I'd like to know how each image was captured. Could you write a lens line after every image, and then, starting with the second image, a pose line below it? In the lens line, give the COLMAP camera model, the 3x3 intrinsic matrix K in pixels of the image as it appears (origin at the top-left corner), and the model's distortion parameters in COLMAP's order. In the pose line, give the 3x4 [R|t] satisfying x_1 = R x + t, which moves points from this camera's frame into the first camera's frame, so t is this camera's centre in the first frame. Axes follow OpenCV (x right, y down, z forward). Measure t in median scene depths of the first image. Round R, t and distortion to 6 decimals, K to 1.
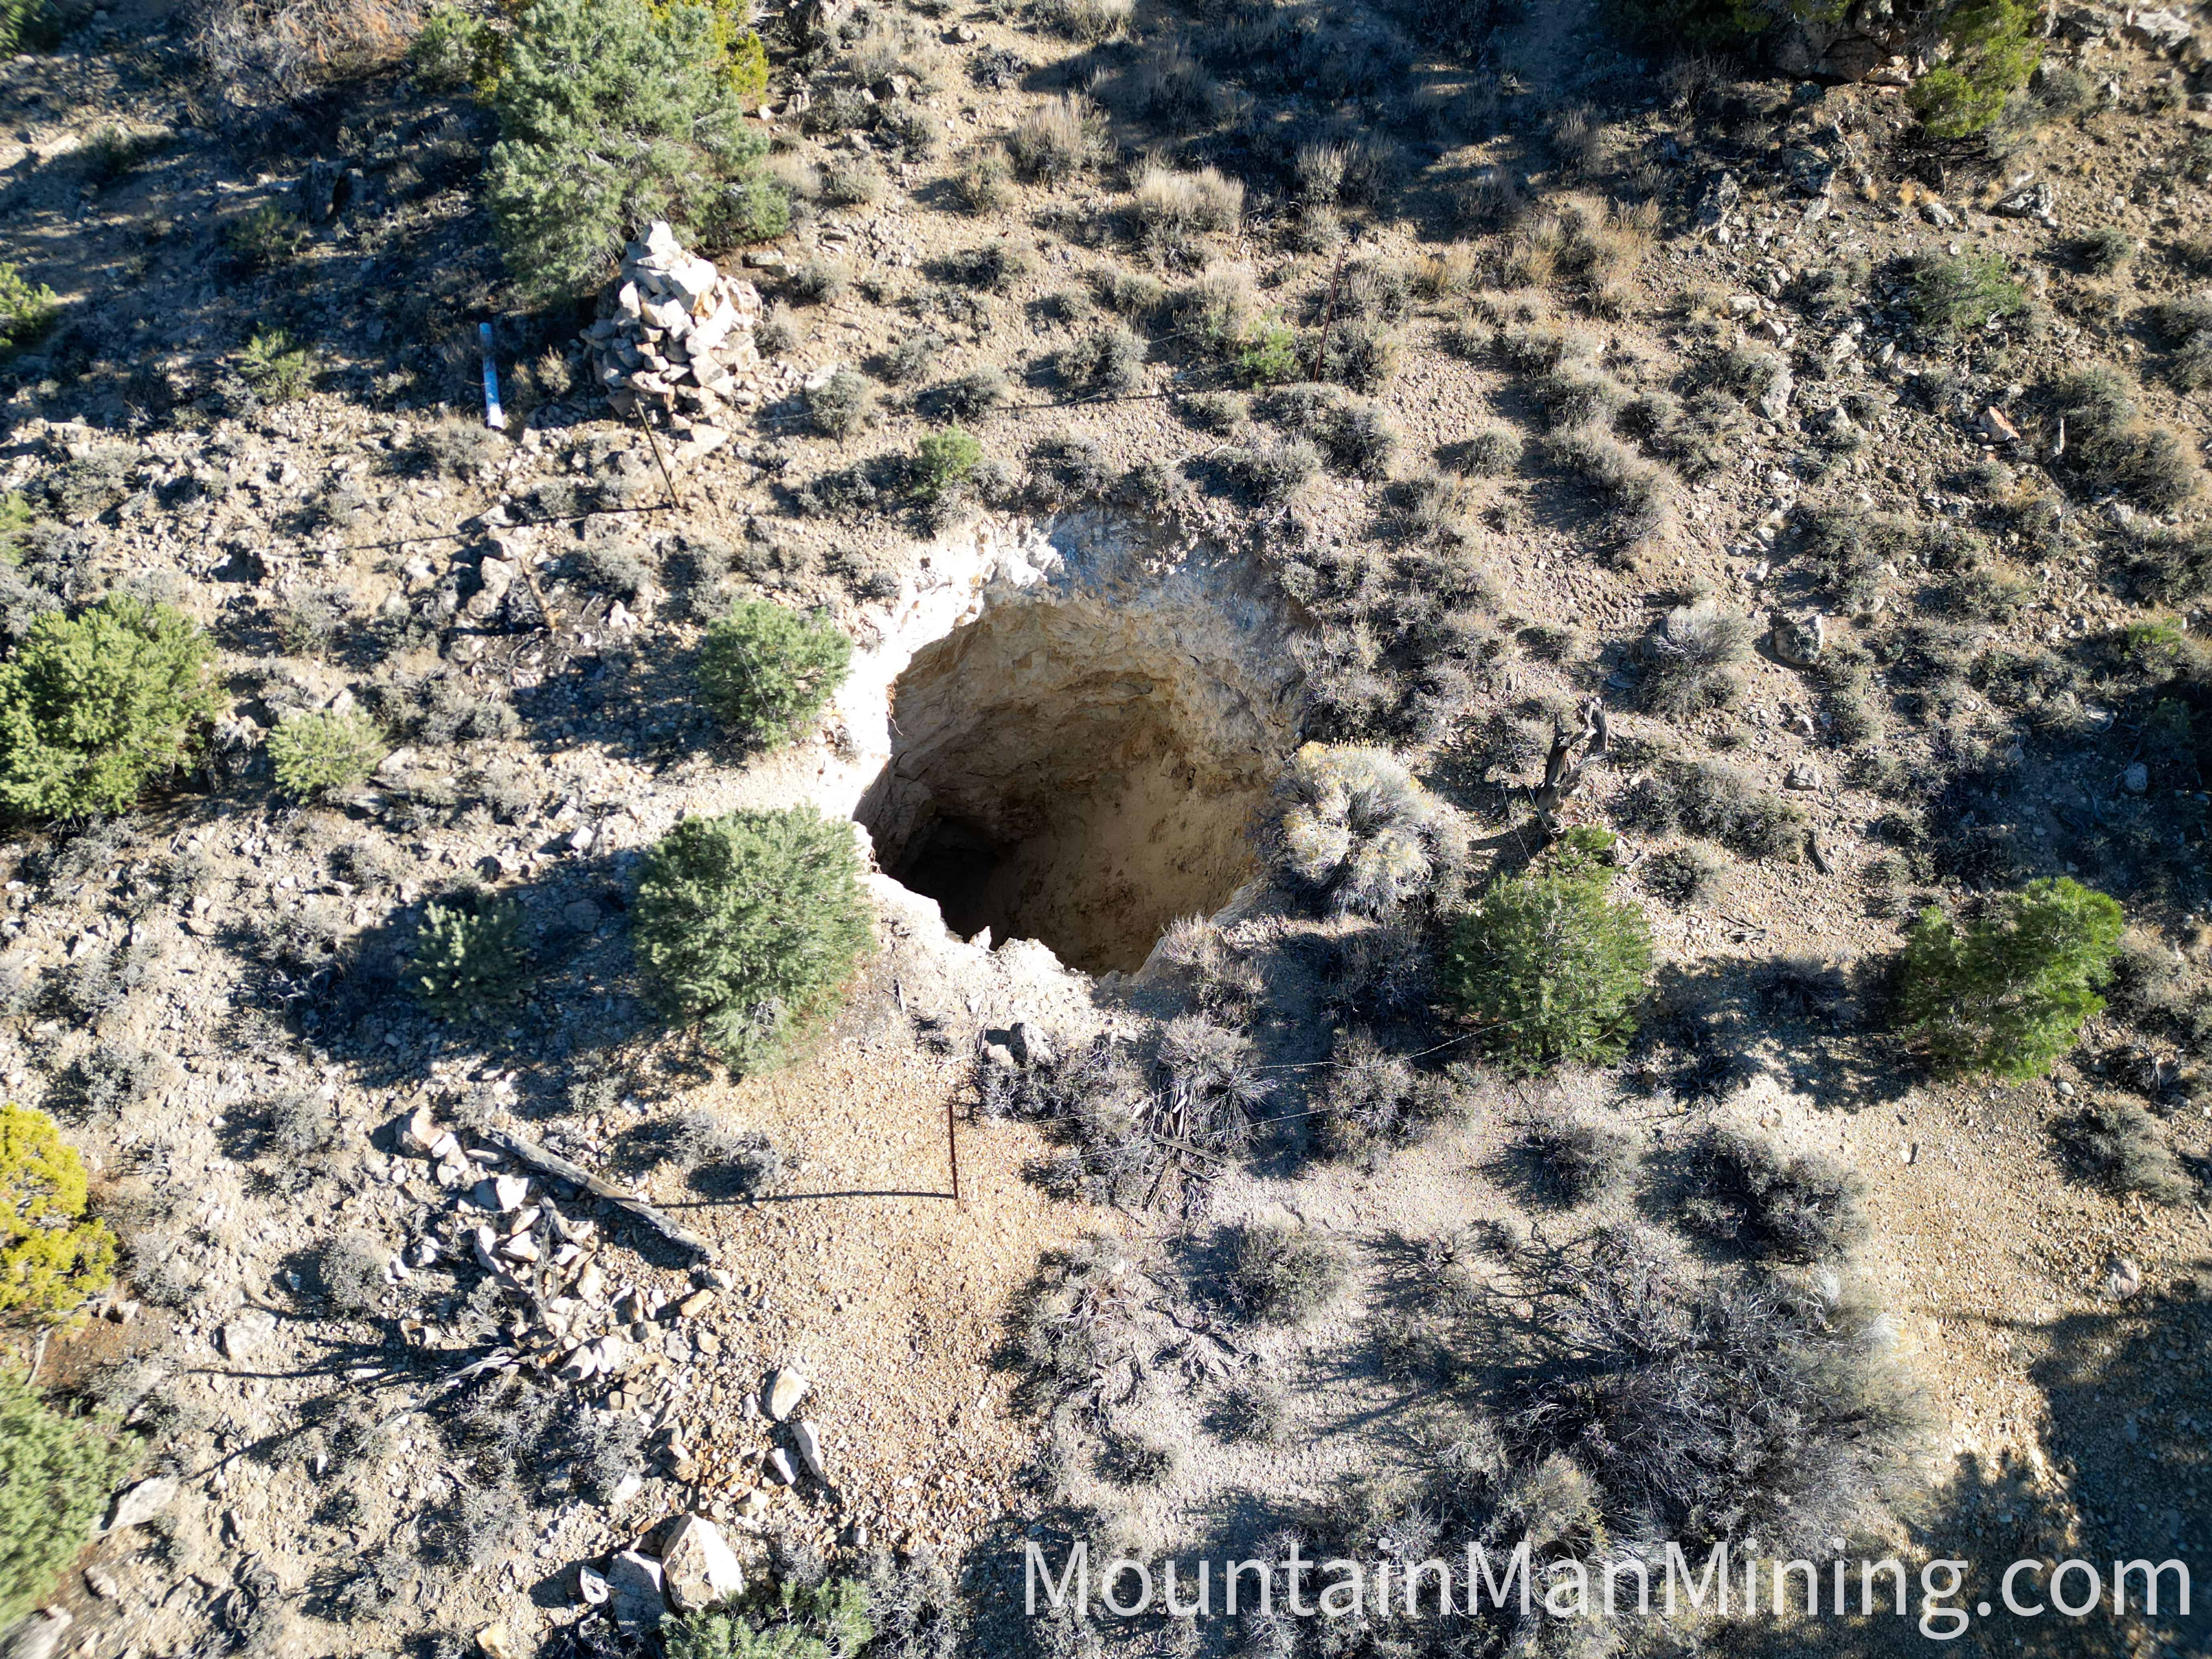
lens RADIAL K [[1526.9, 0, 1099.1], [0, 1526.9, 833.2], [0, 0, 1]] dist [0.063700, -0.054498]
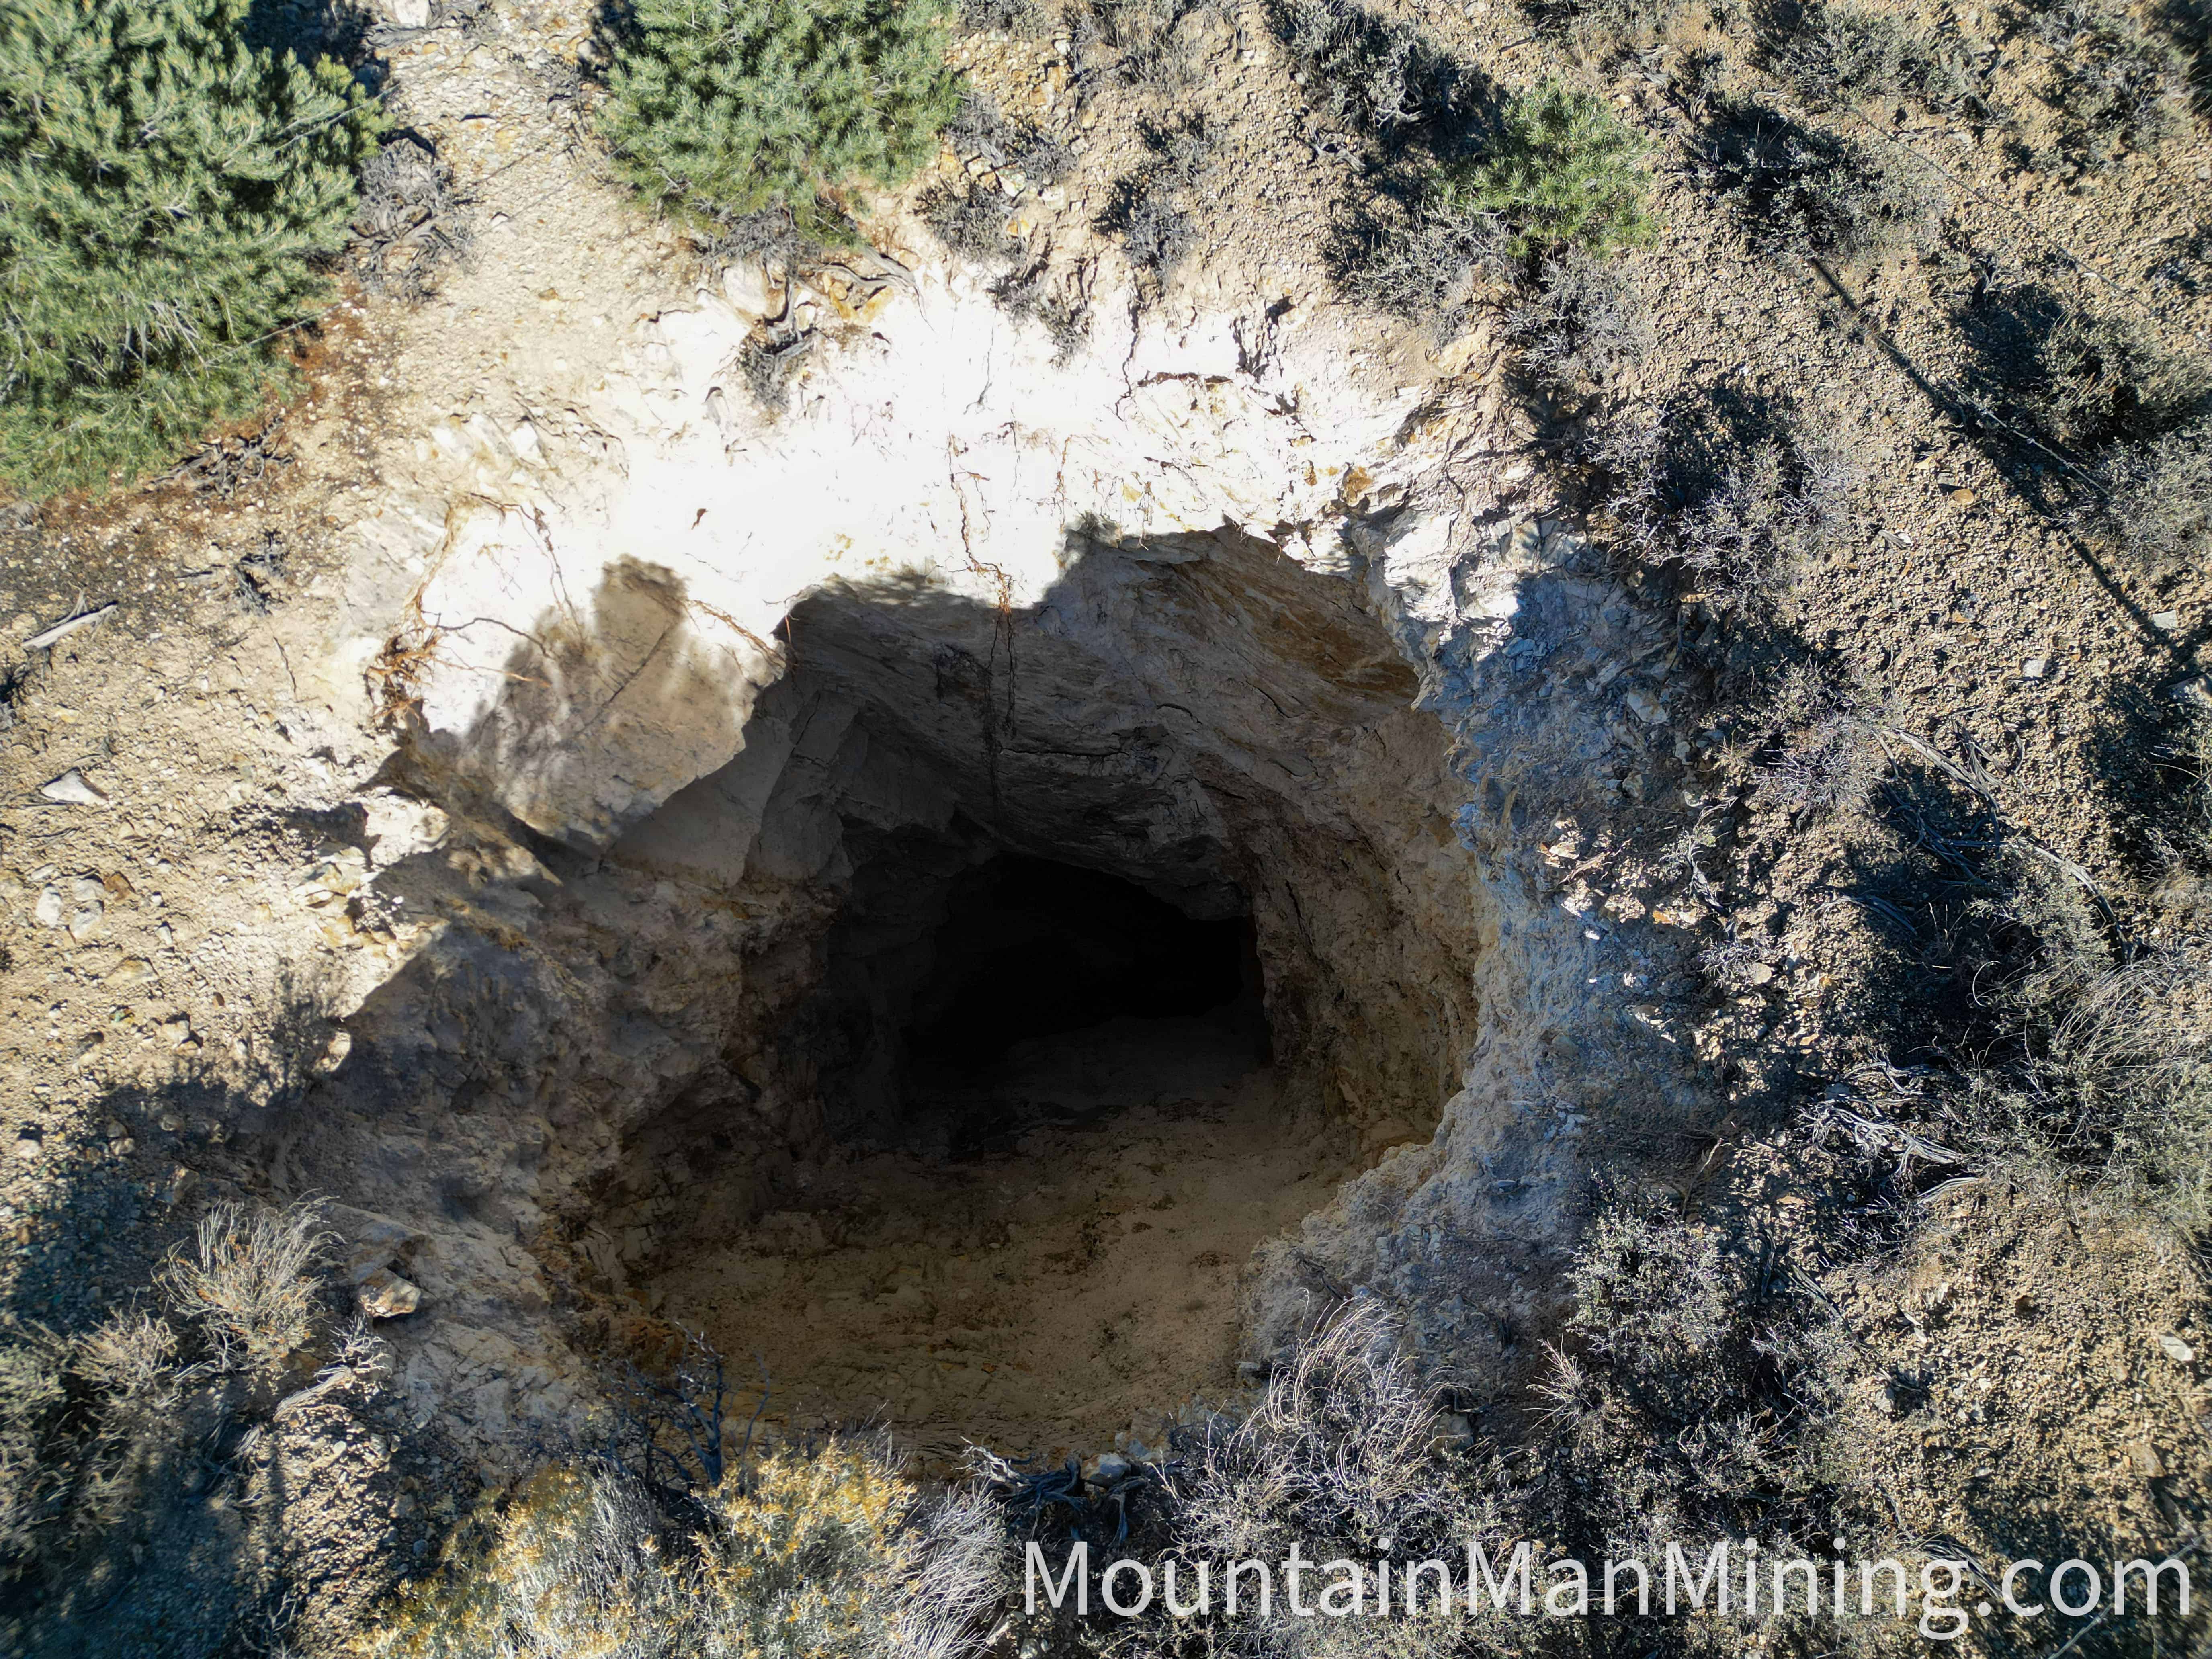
lens RADIAL K [[1526.9, 0, 1099.1], [0, 1526.9, 833.2], [0, 0, 1]] dist [0.063700, -0.054498]
pose [[0.270658, 0.837867, -0.474050, 0.160533], [-0.837616, 0.447679, 0.313023, -0.197005], [0.474494, 0.312350, 0.822978, 0.693390]]
